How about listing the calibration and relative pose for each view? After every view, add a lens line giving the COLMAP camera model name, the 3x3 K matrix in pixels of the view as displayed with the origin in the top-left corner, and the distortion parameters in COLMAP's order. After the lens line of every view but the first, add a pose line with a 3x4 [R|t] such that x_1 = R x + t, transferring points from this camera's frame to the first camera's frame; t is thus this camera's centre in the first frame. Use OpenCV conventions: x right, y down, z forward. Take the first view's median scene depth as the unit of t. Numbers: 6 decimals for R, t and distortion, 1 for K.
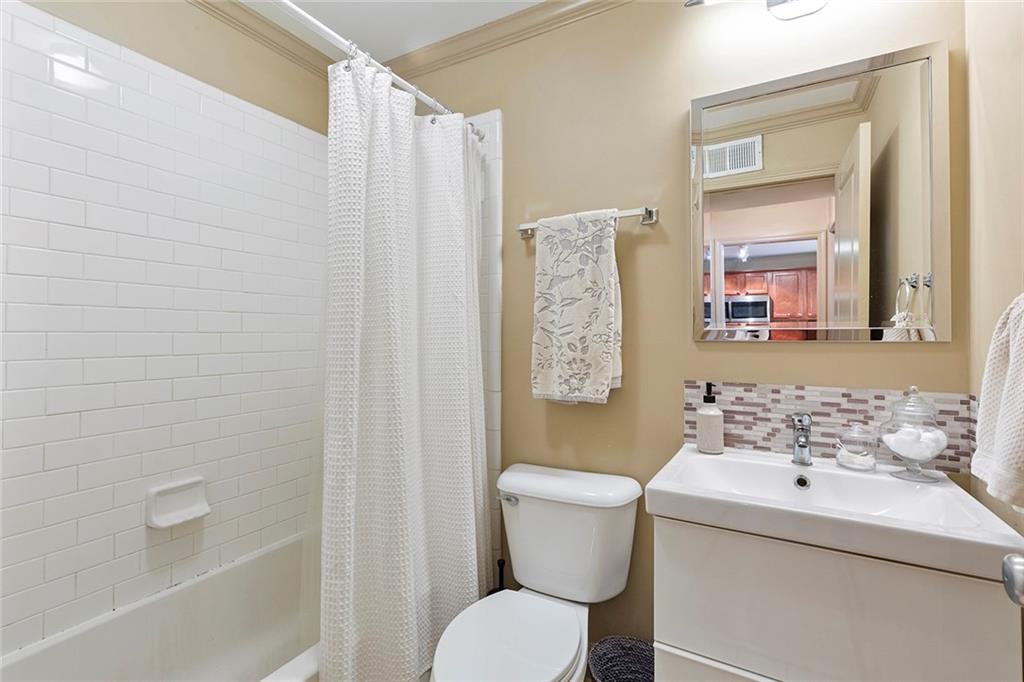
lens RADIAL K [[461.4, 0, 500.0], [0, 461.4, 332.0], [0, 0, 1]] dist [0.000898, 0.000348]
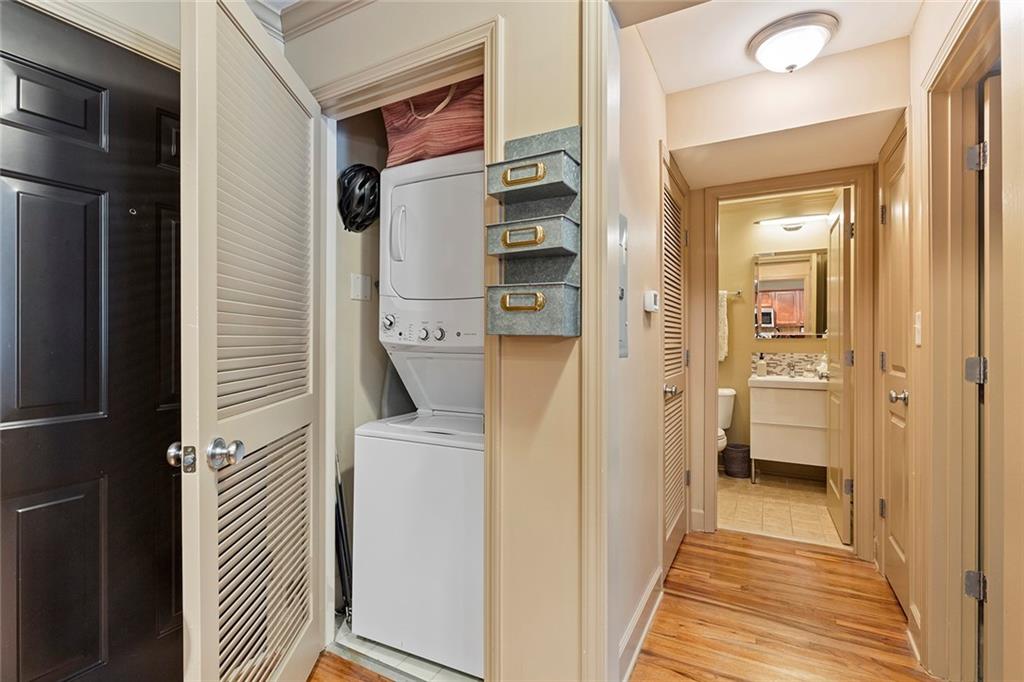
lens RADIAL K [[488.4, 0, 508.0], [0, 488.4, 334.6], [0, 0, 1]] dist [0.002621, 0.000390]
pose [[0.999074, -0.002048, 0.042971, -1.166775], [0.001977, 0.999997, 0.001704, -0.013034], [-0.042975, -0.001617, 0.999075, -1.838197]]
